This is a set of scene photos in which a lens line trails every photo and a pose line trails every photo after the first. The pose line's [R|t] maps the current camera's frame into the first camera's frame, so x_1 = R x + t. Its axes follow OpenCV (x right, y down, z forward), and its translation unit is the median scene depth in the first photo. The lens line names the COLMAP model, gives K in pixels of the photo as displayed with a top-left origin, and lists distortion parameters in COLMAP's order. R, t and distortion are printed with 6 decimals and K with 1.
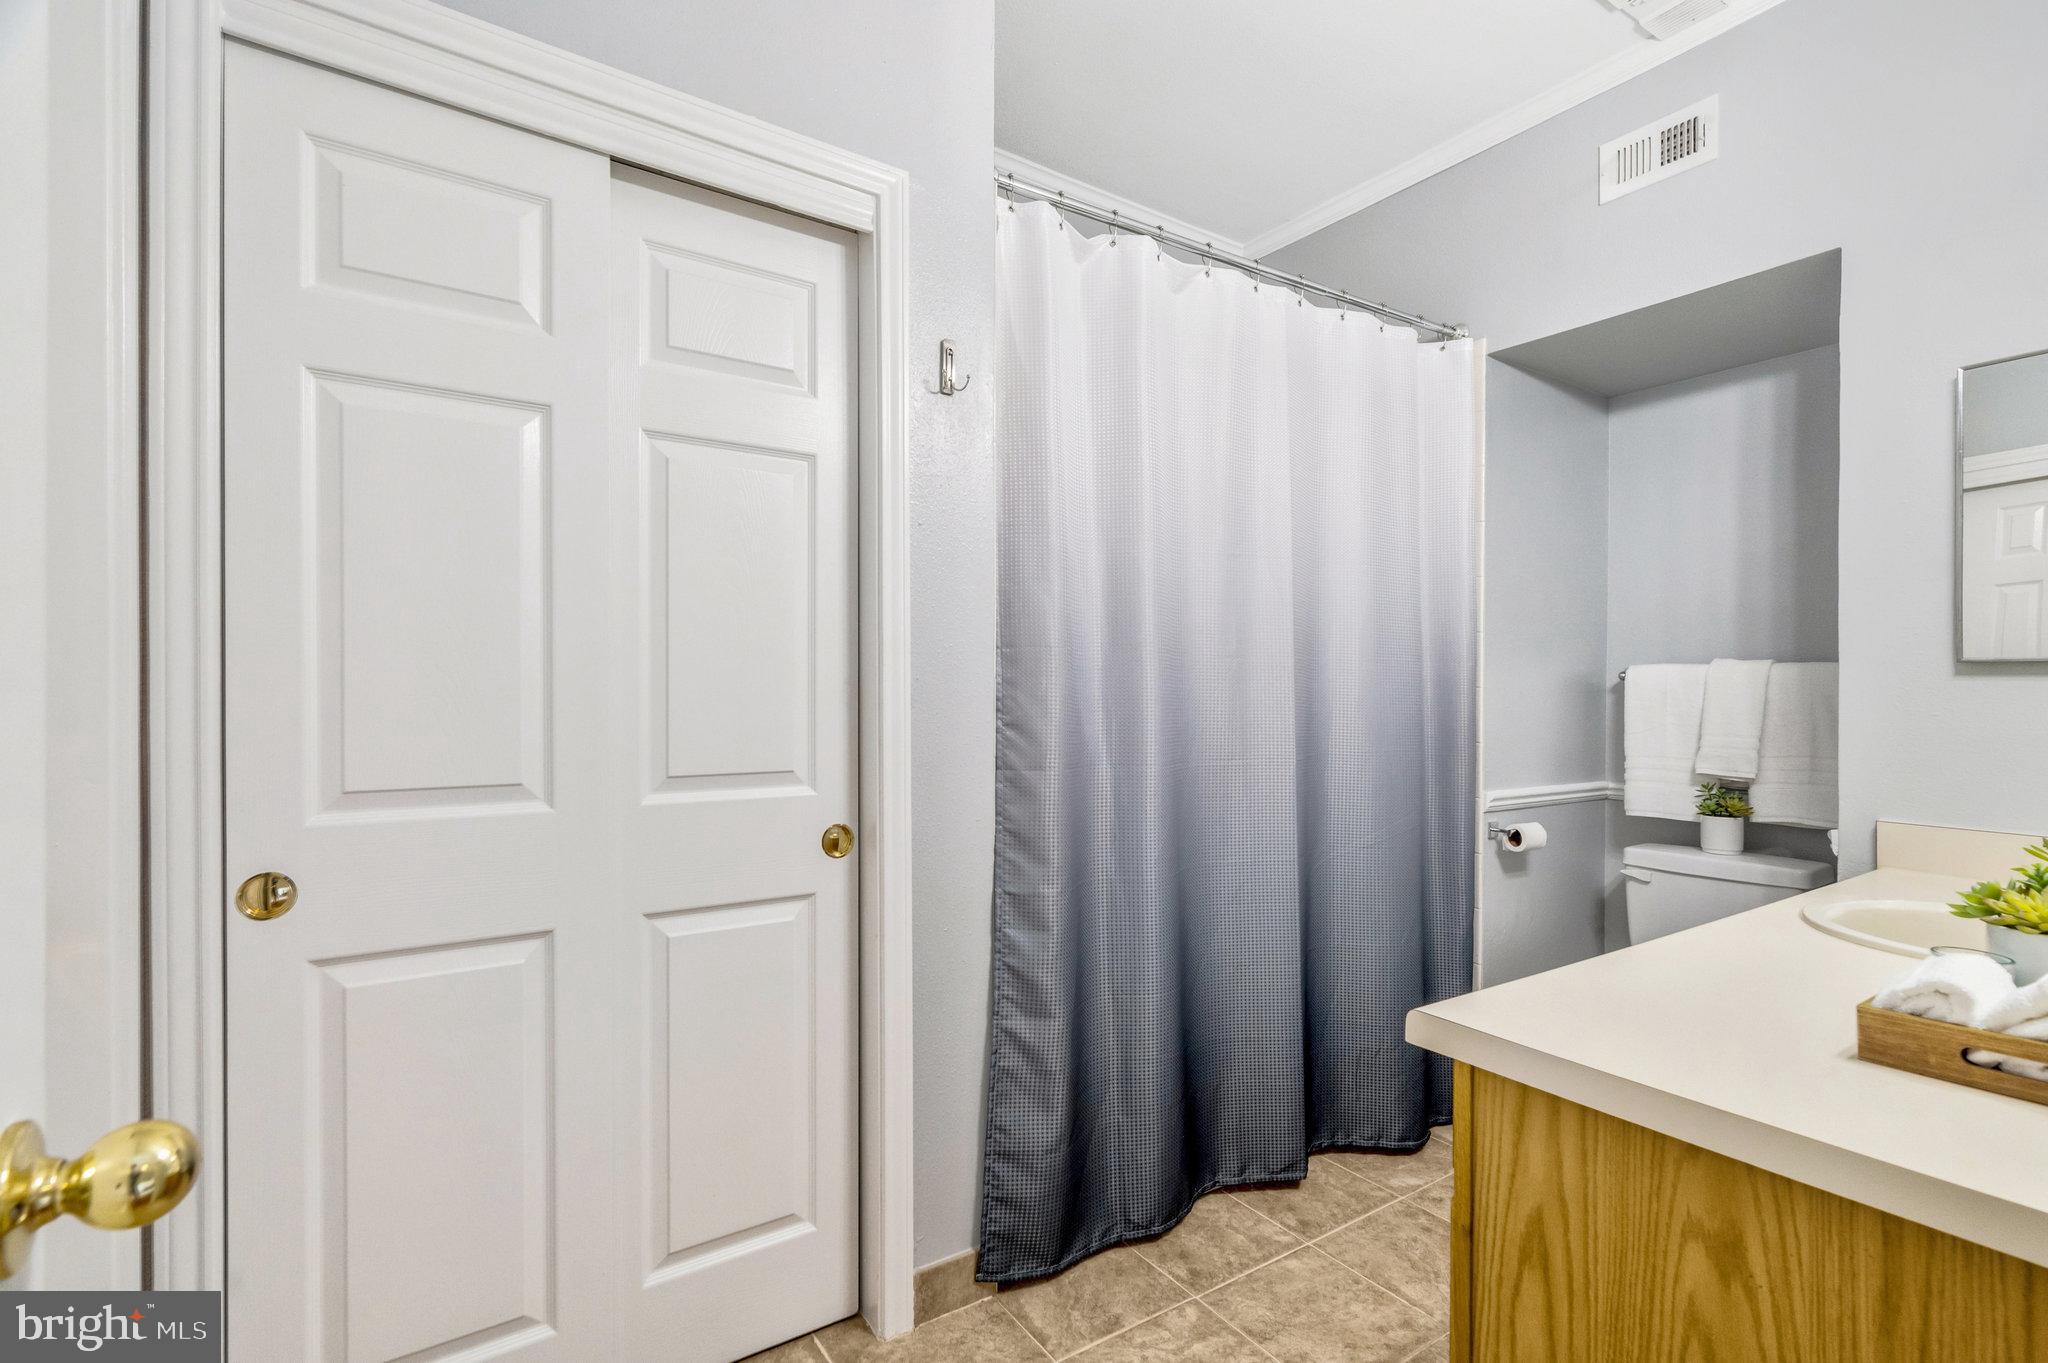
lens RADIAL K [[925.8, 0, 1020.8], [0, 925.8, 699.0], [0, 0, 1]] dist [-0.001097, 0.000205]
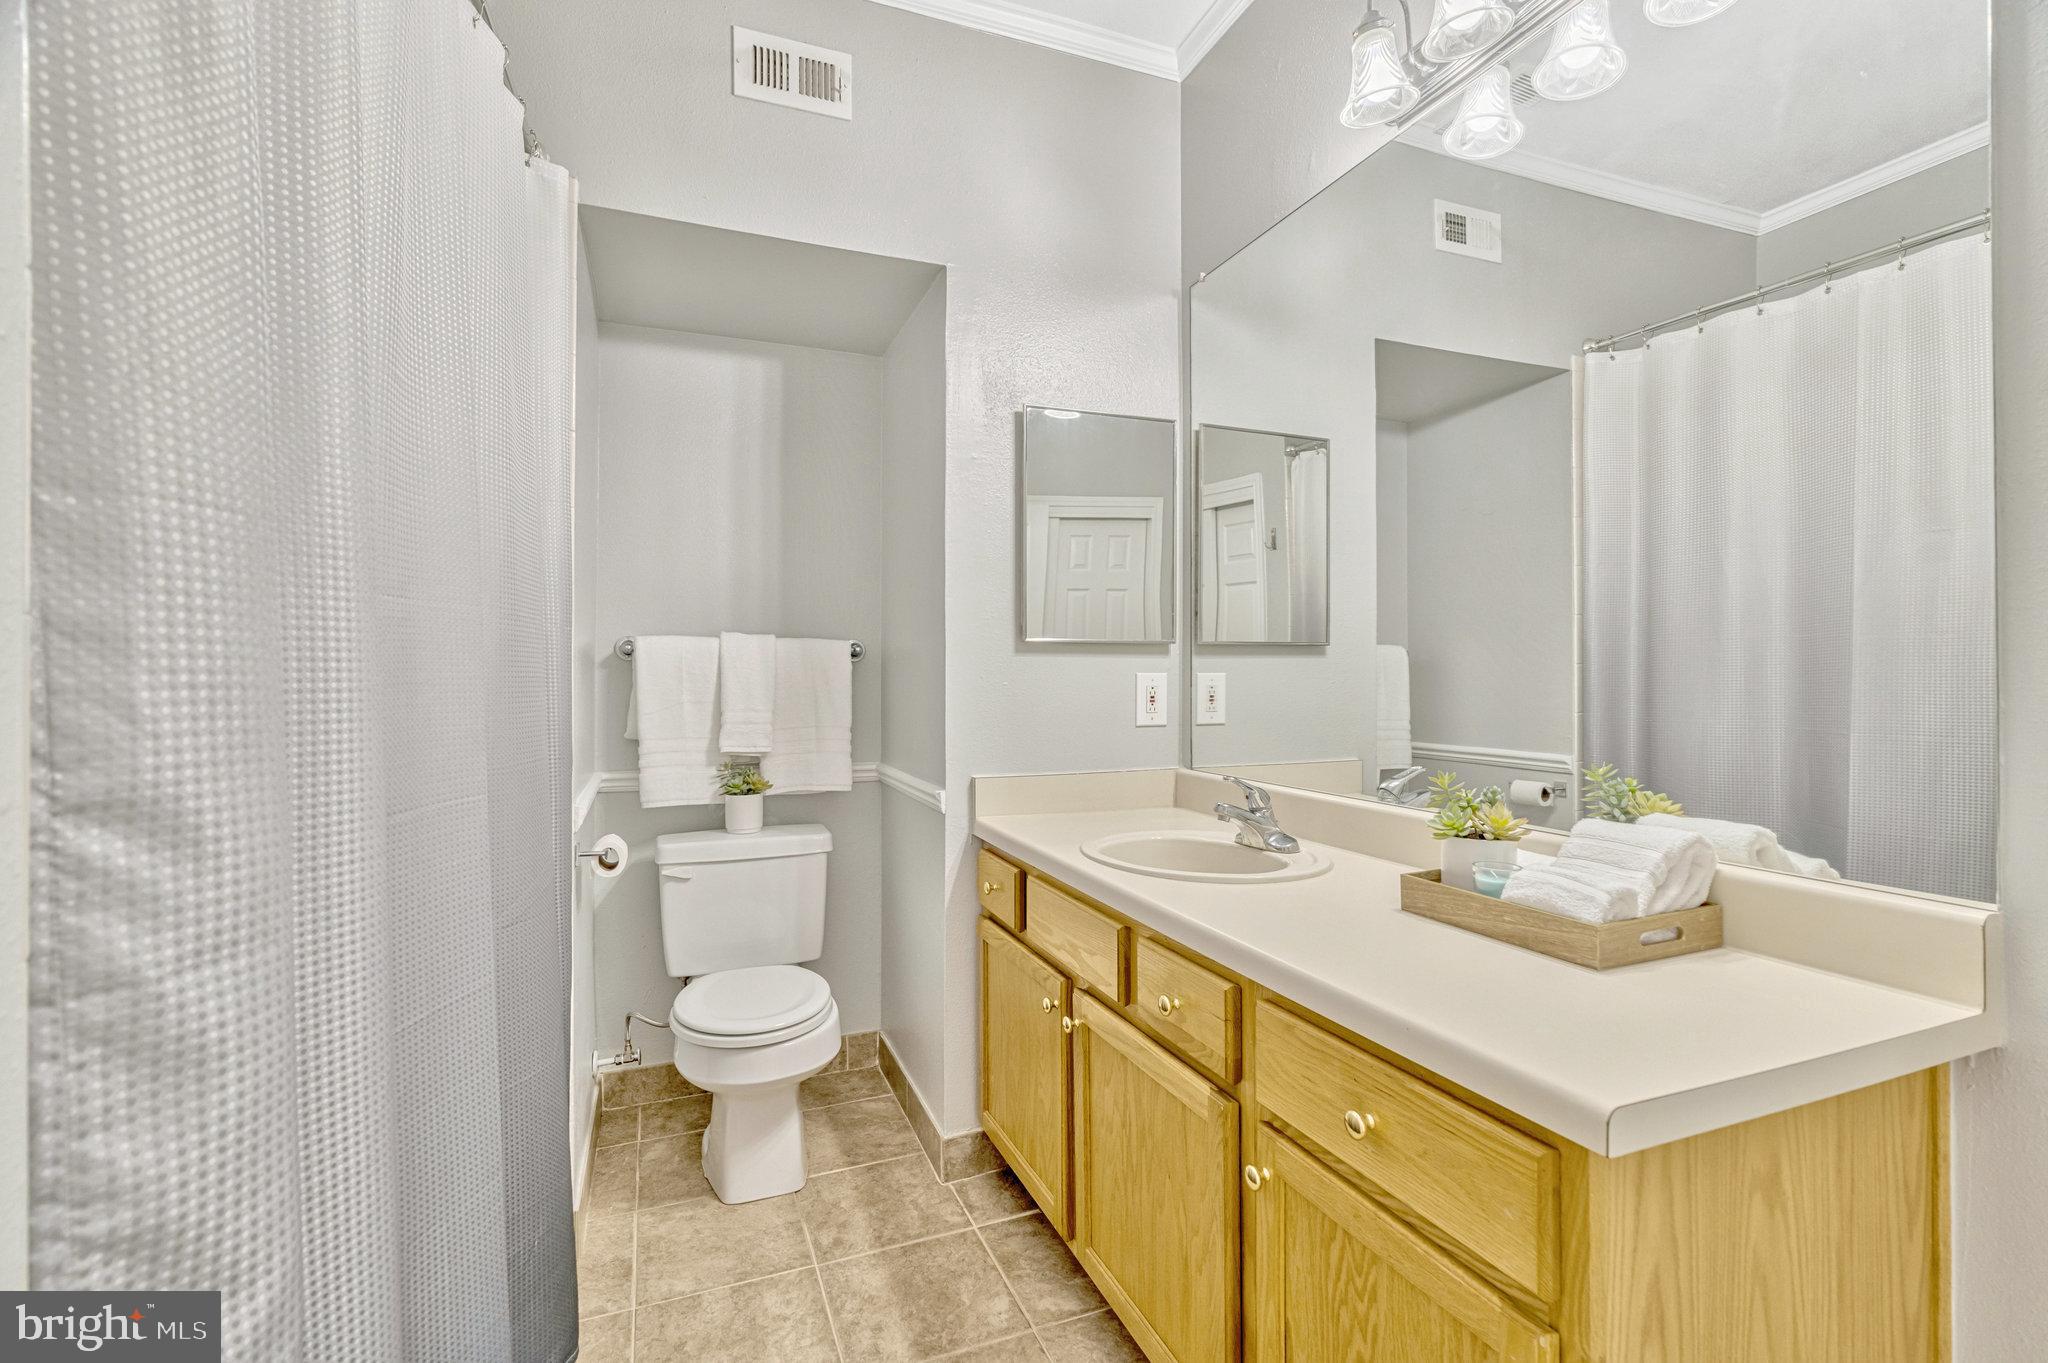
lens RADIAL K [[932.6, 0, 1042.6], [0, 932.6, 668.7], [0, 0, 1]] dist [-0.004599, 0.000777]
pose [[0.186619, -0.002461, 0.982429, -0.178295], [0.004853, 0.999987, 0.001583, -0.006676], [-0.982420, 0.004472, 0.186628, 0.617553]]
